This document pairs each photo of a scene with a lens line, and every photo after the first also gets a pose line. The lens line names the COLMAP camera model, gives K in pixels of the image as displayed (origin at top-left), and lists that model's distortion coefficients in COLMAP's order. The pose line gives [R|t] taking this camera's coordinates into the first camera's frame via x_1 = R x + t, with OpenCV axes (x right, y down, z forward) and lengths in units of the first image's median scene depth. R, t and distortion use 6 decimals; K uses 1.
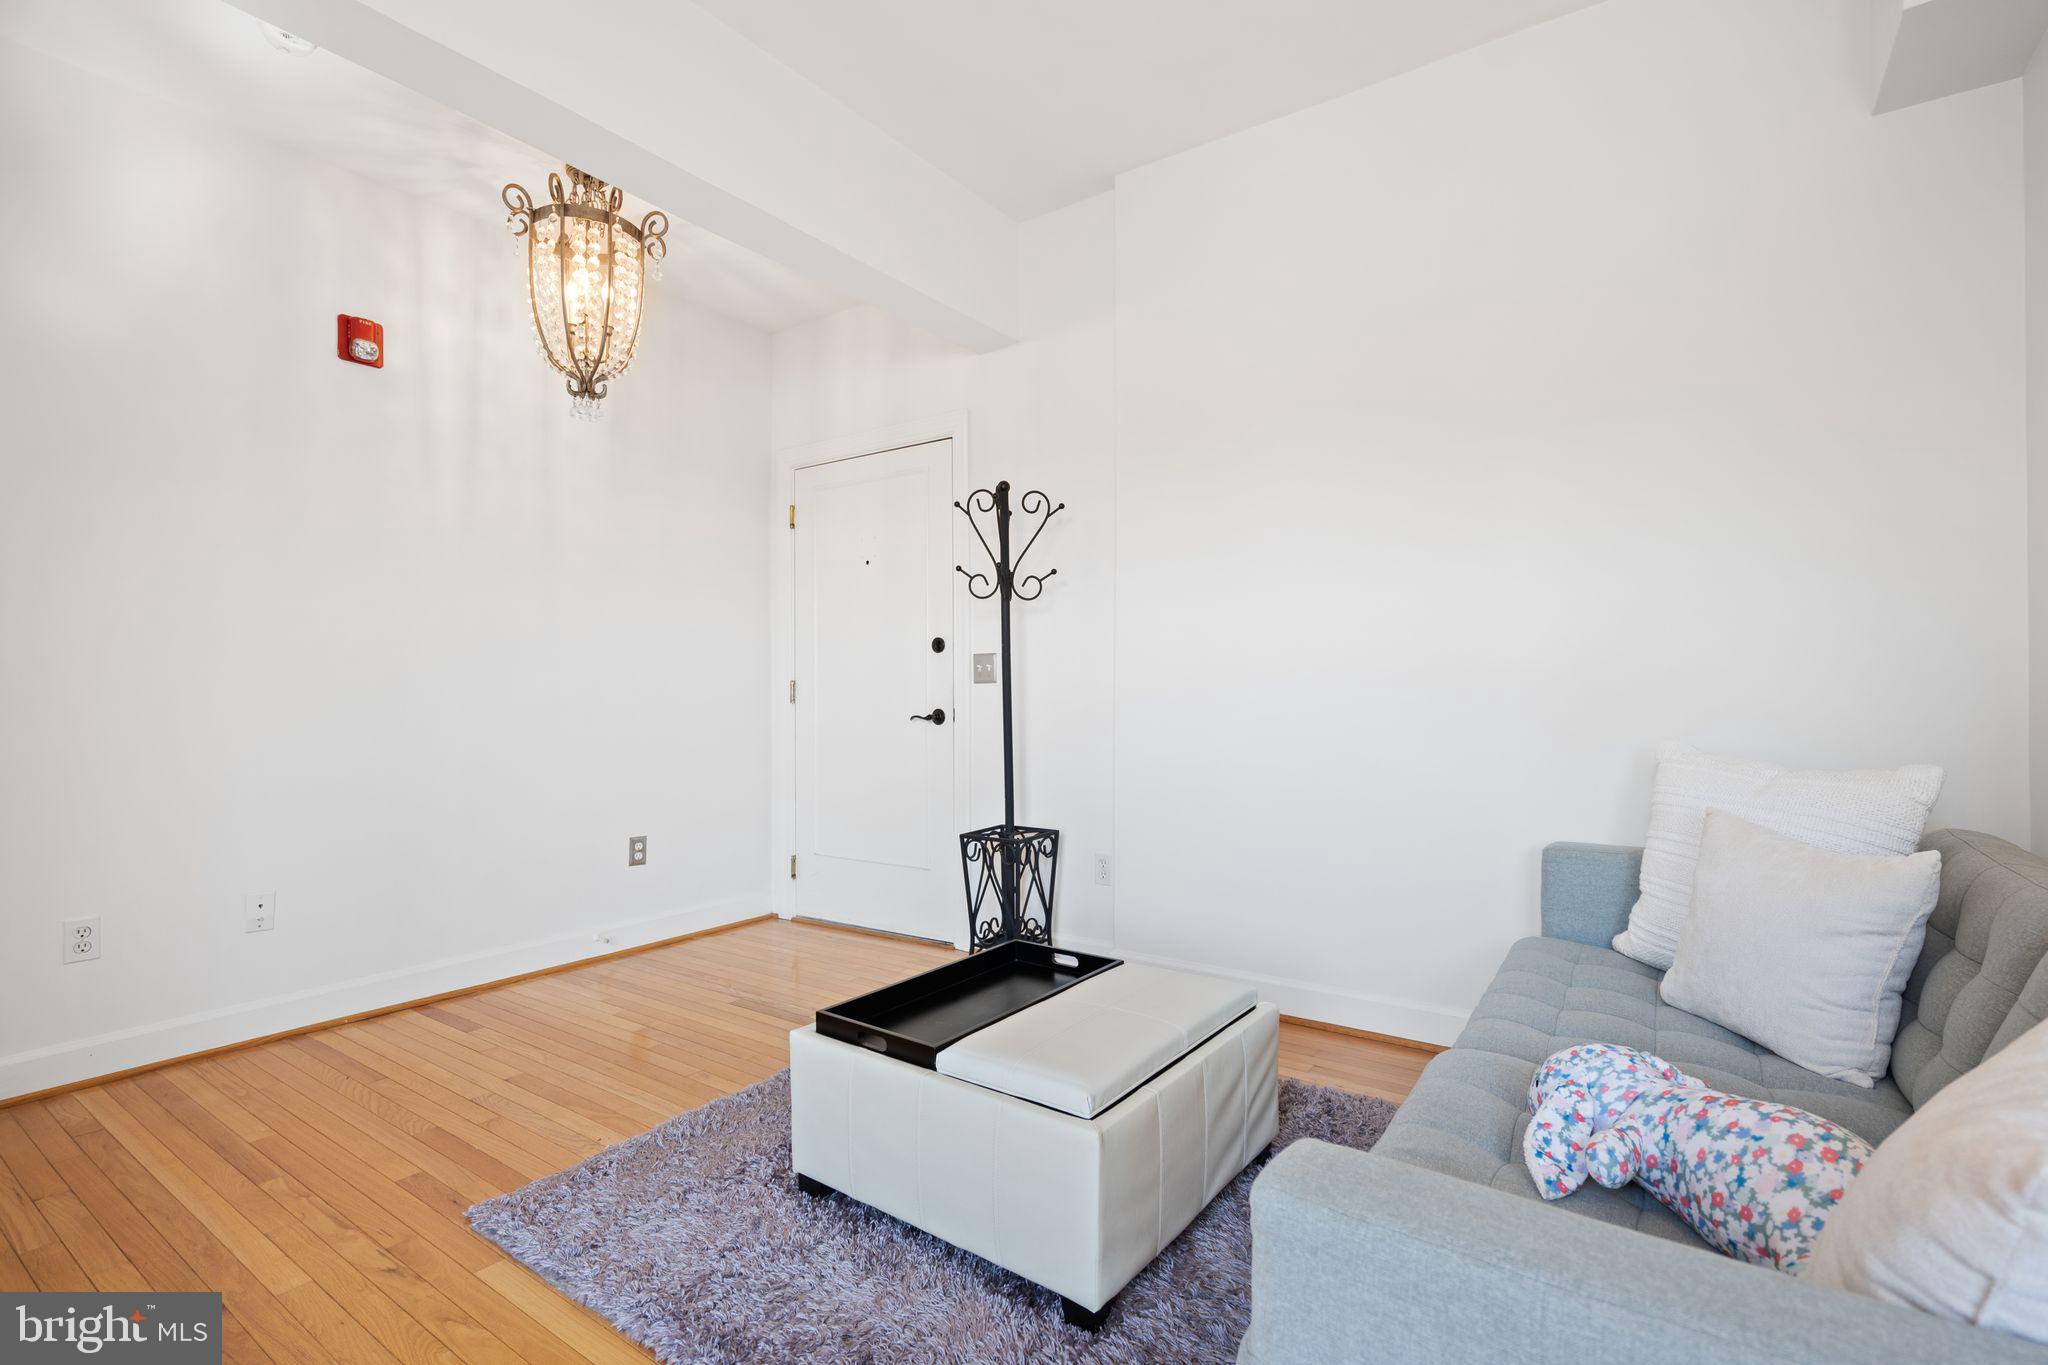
lens RADIAL K [[951.9, 0, 1030.4], [0, 951.9, 656.4], [0, 0, 1]] dist [0.000191, 0.000439]
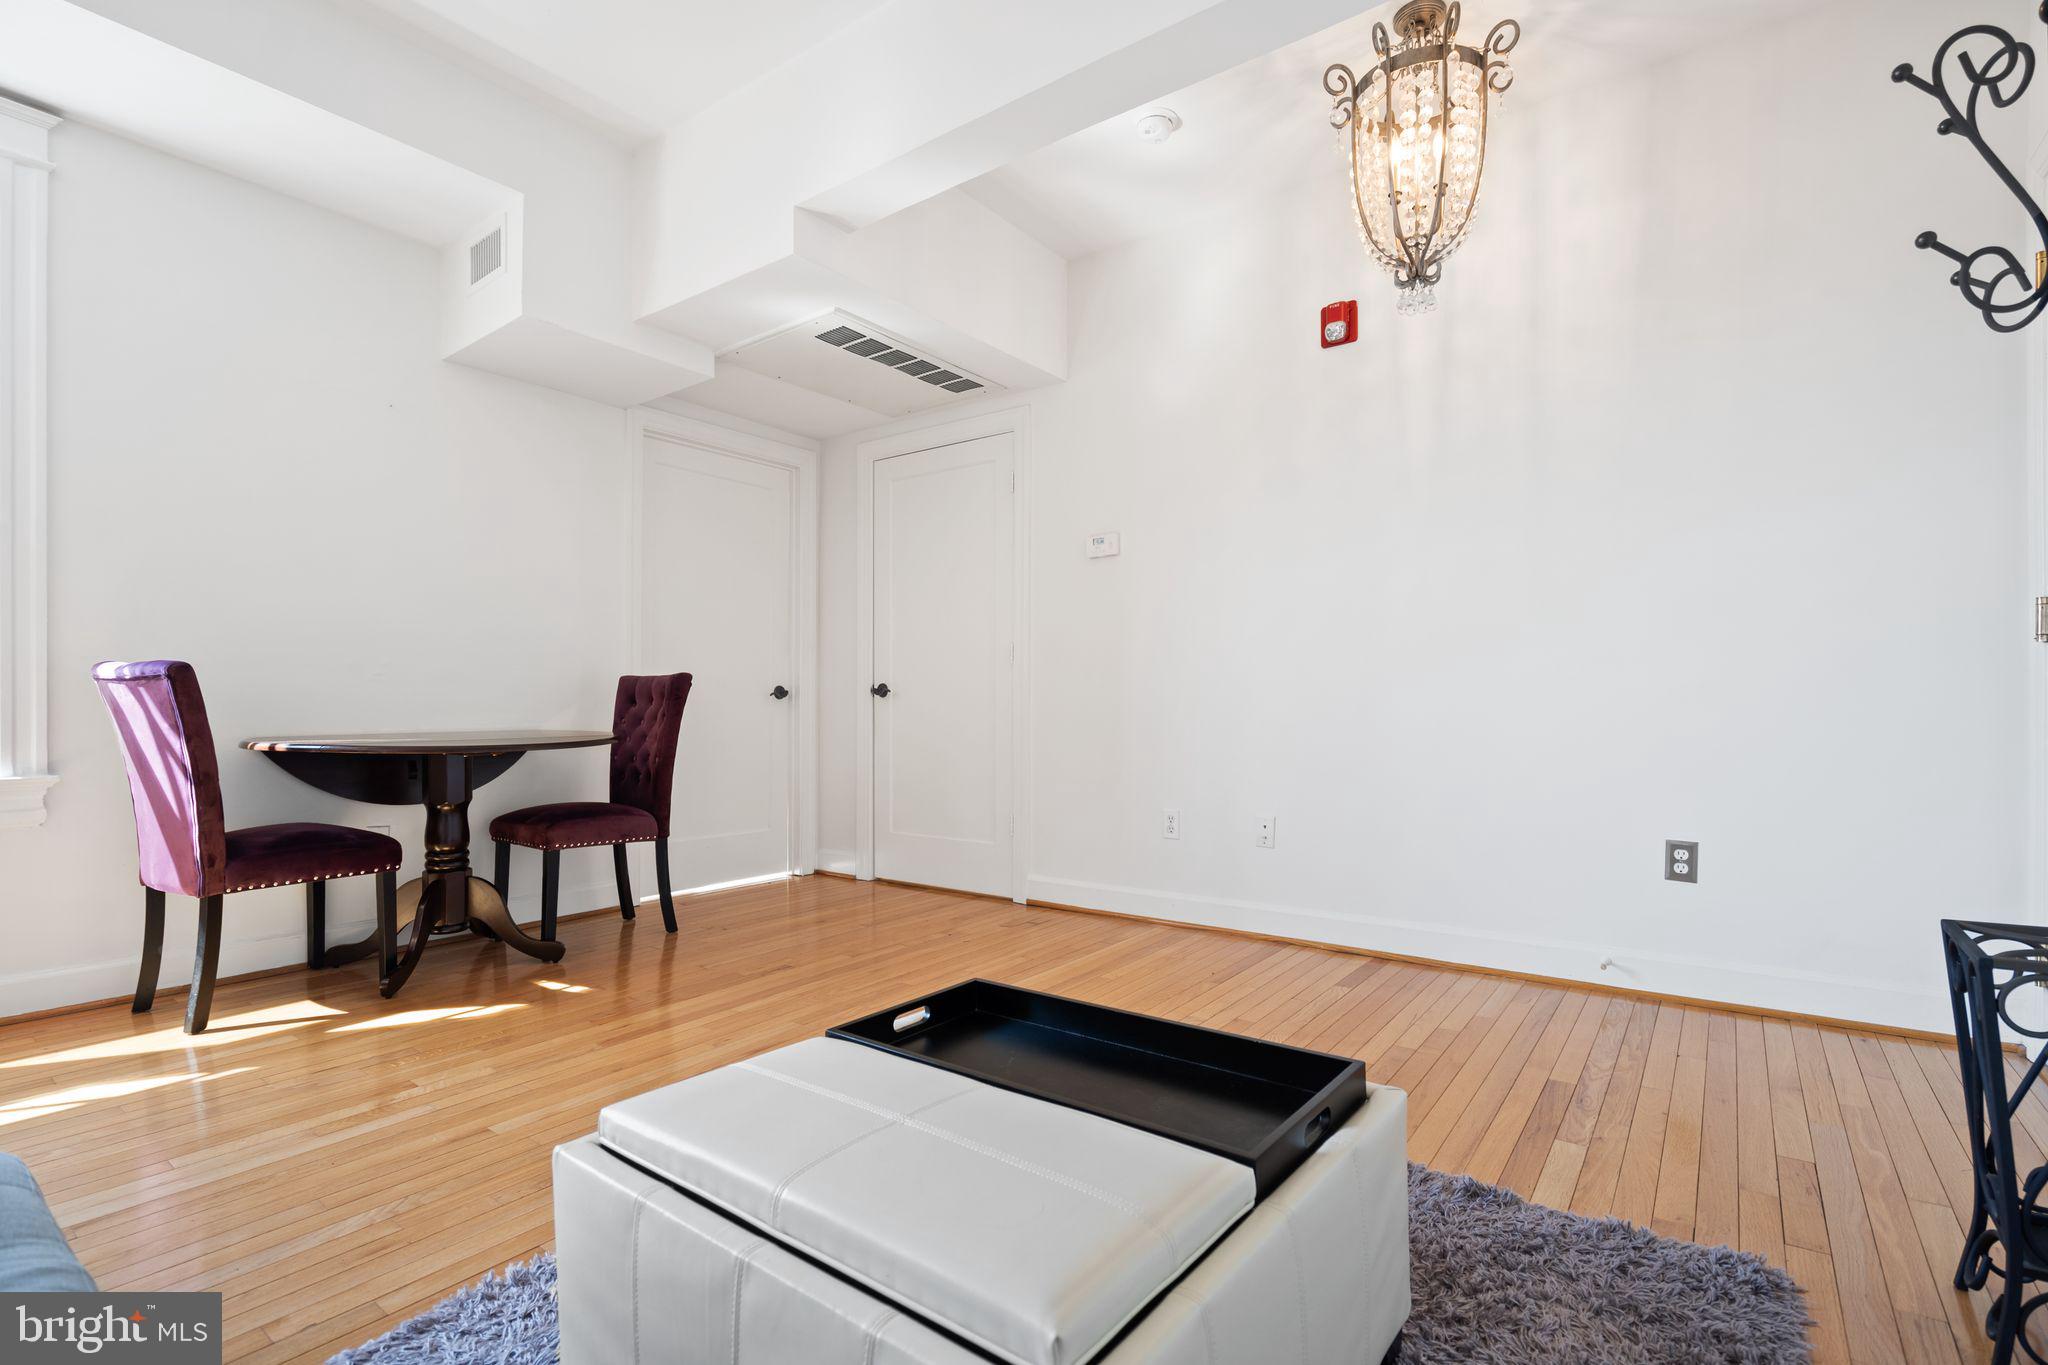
lens RADIAL K [[928.8, 0, 1019.7], [0, 928.8, 692.8], [0, 0, 1]] dist [-0.002515, 0.000089]
pose [[-0.041239, -0.019502, -0.998959, 0.354140], [0.039932, 0.998979, -0.021150, 0.093537], [0.998351, -0.040763, -0.040418, 0.673104]]
